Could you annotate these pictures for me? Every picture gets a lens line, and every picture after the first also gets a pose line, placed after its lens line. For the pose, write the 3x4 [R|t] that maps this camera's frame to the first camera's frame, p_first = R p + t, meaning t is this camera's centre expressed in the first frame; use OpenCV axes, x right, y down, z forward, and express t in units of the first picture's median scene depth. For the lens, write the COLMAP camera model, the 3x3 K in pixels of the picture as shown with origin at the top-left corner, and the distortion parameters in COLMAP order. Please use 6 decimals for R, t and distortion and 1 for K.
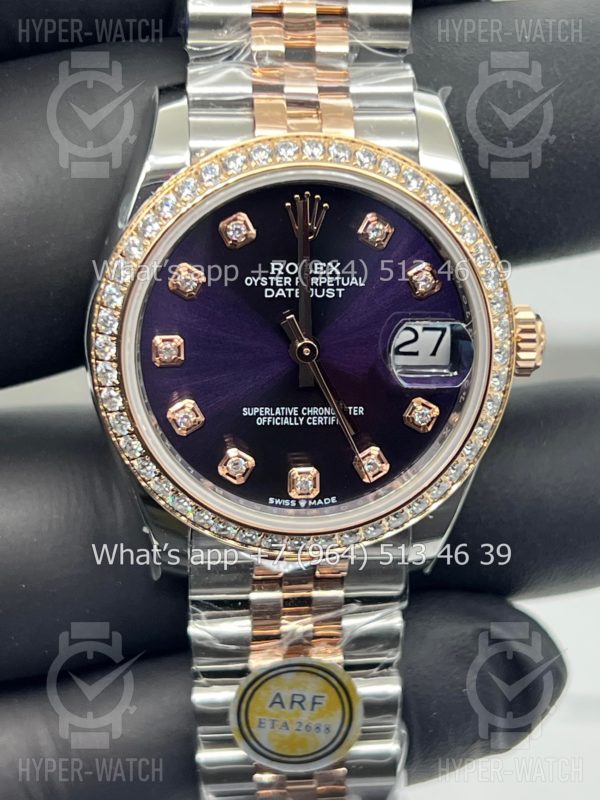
lens RADIAL K [[1911.7, 0, 278.6], [0, 1911.7, 400.7], [0, 0, 1]] dist [0.355327, 0.000000]
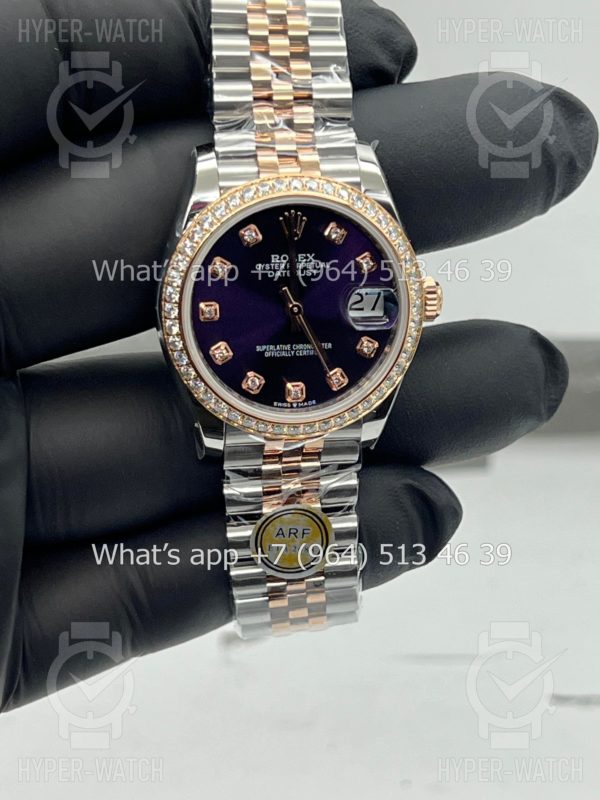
lens RADIAL K [[1911.7, 0, 301.6], [0, 1911.7, 396.4], [0, 0, 1]] dist [0.355327, 0.000000]
pose [[0.997737, -0.033484, 0.058314, -0.075244], [0.032758, 0.999374, 0.013361, 0.025504], [-0.058724, -0.011421, 0.998209, -0.597073]]
